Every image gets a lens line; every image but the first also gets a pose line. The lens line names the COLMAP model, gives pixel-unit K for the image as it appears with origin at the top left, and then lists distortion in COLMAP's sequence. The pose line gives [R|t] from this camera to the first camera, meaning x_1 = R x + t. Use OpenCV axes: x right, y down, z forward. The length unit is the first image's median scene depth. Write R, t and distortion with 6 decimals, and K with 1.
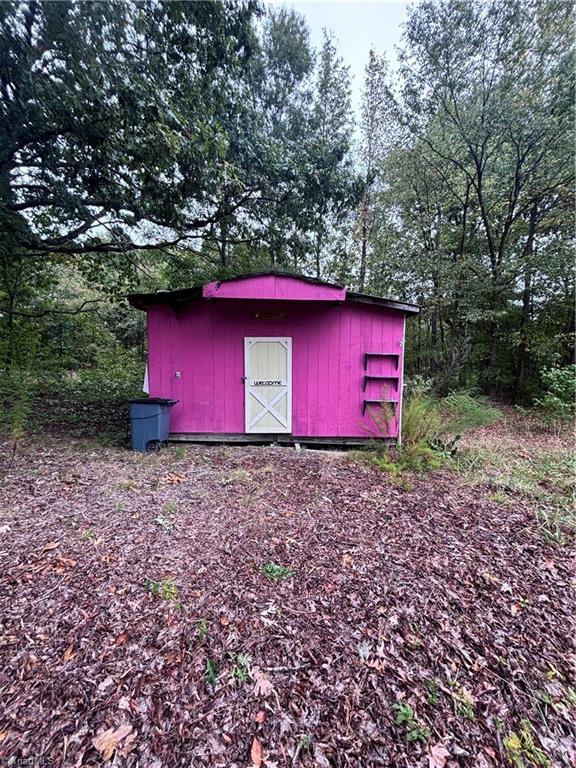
lens RADIAL K [[307.6, 0, 285.5], [0, 307.6, 382.1], [0, 0, 1]] dist [0.002542, -0.000623]
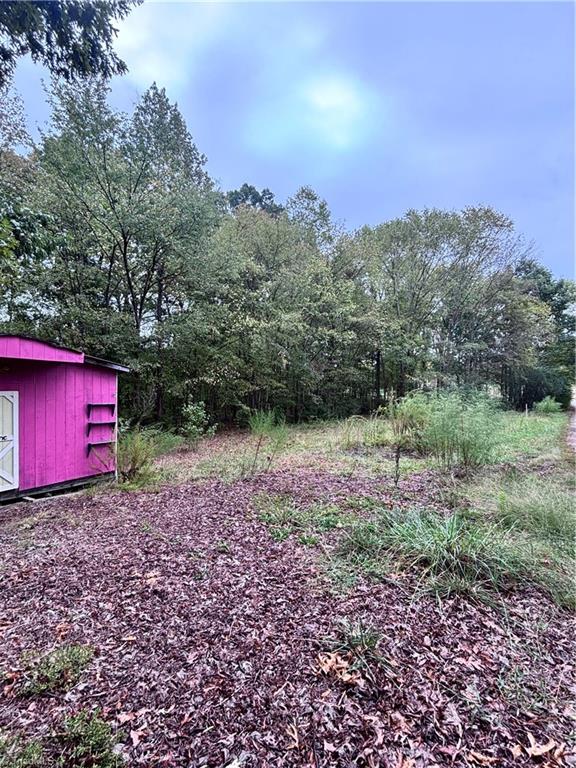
lens RADIAL K [[358.3, 0, 287.9], [0, 358.3, 385.1], [0, 0, 1]] dist [-0.000561, -0.000066]
pose [[0.493743, 0.000283, 0.869608, -0.550625], [0.081744, 0.995557, -0.046737, -0.037405], [-0.865757, 0.094161, 0.491526, -0.338968]]
